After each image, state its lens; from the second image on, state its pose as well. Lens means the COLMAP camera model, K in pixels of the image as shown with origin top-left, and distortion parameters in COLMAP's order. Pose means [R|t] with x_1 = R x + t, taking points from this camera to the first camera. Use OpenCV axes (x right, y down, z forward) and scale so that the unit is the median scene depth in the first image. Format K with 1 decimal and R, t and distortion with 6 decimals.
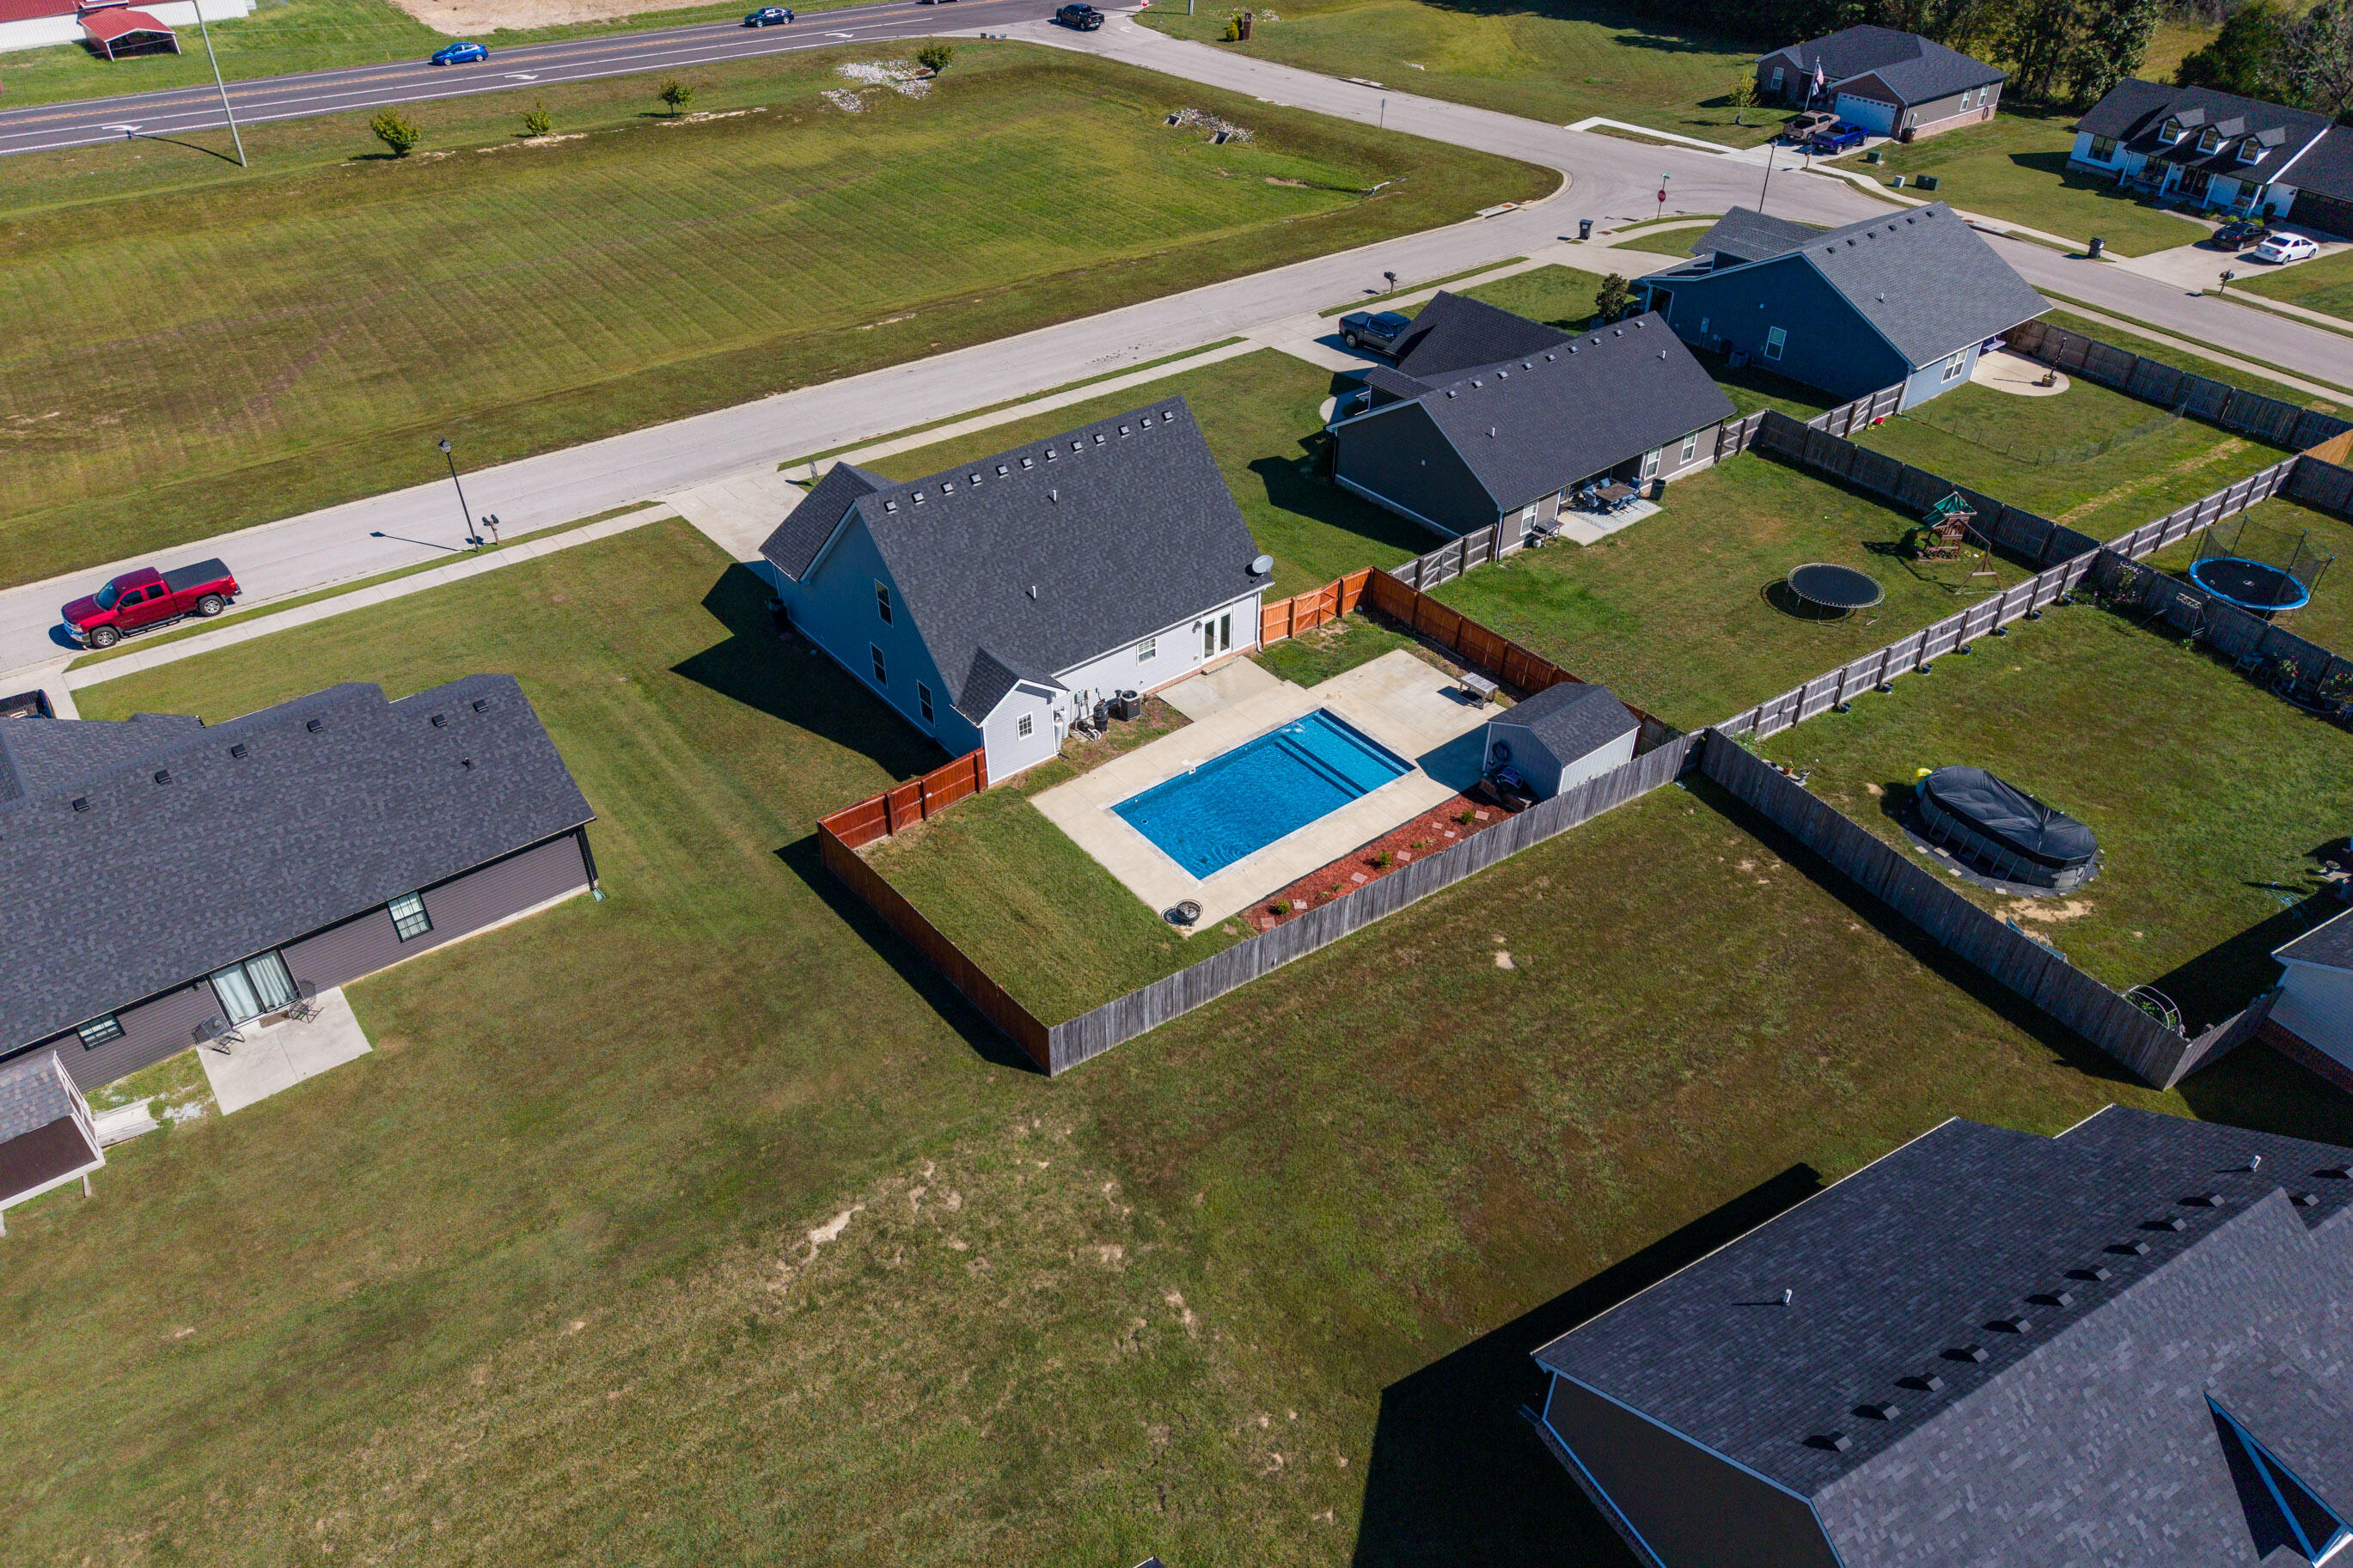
lens RADIAL K [[1565.3, 0, 1176.5], [0, 1565.3, 784.0], [0, 0, 1]] dist [0.038013, -0.036654]
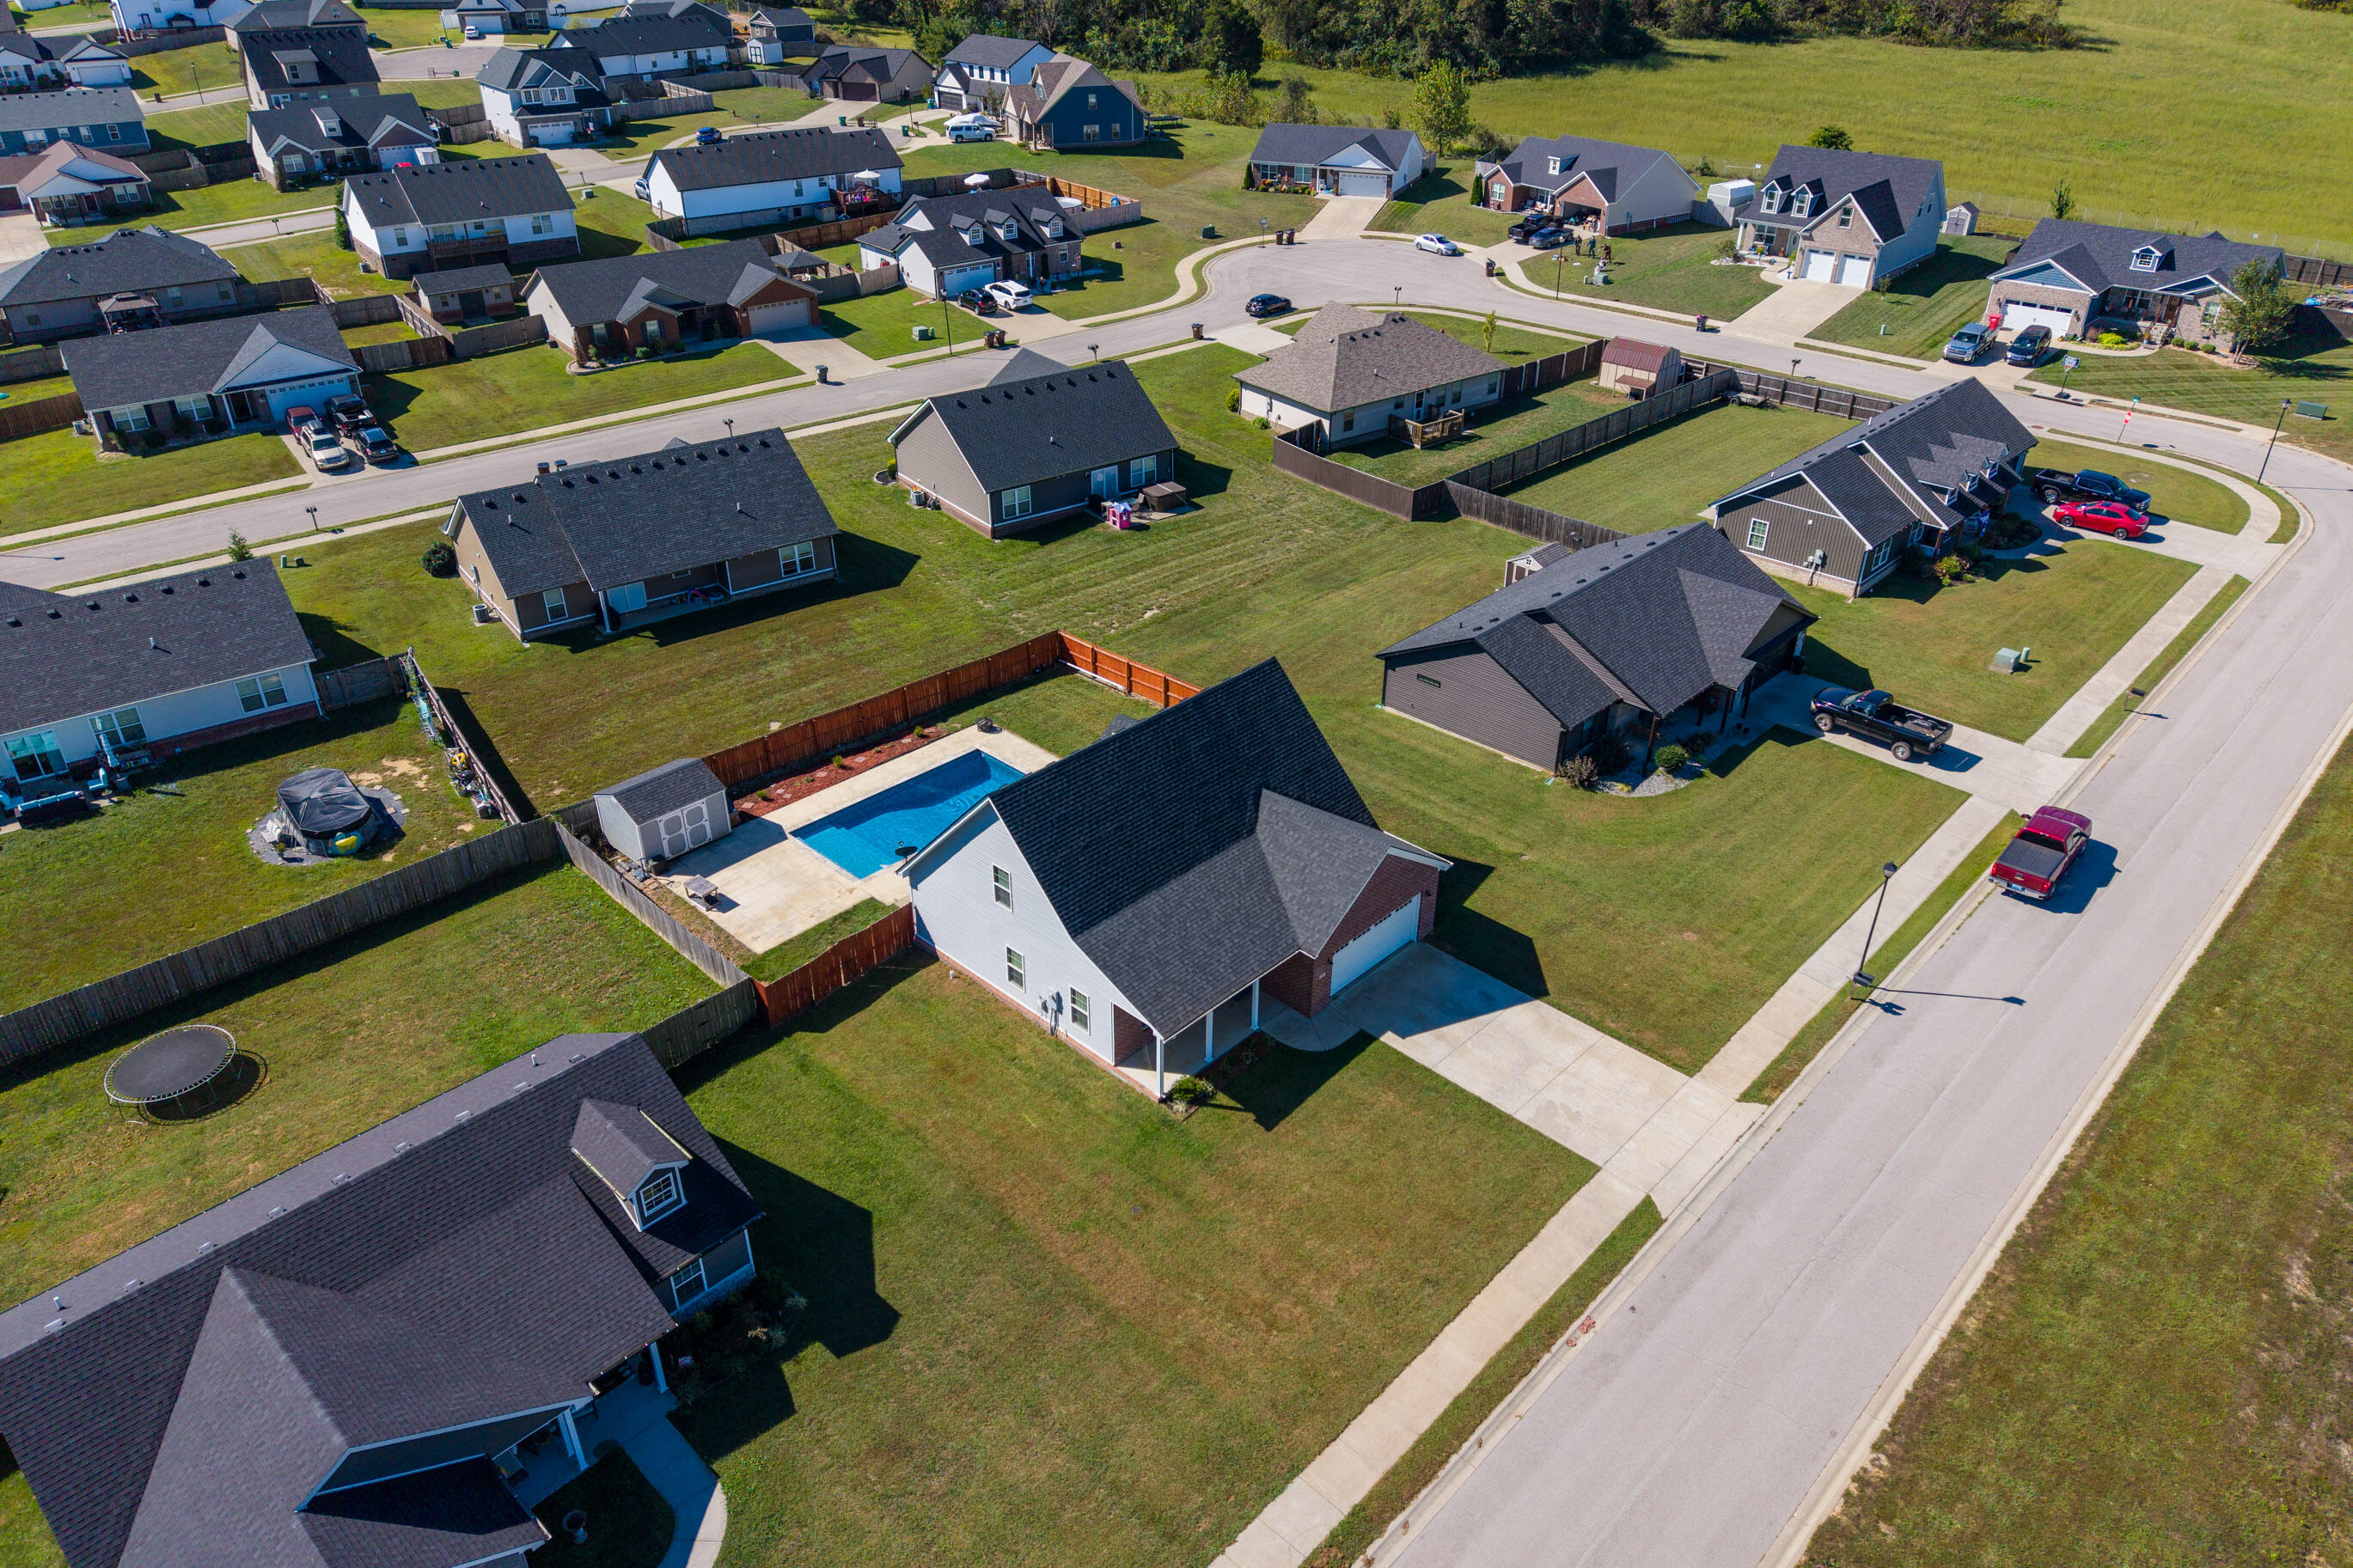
lens RADIAL K [[1565.3, 0, 1176.5], [0, 1565.3, 784.0], [0, 0, 1]] dist [0.038013, -0.036654]
pose [[-0.992123, 0.059945, -0.109997, -0.006579], [-0.078192, 0.389678, 0.917626, -1.232521], [0.097870, 0.918998, -0.381921, 1.592783]]
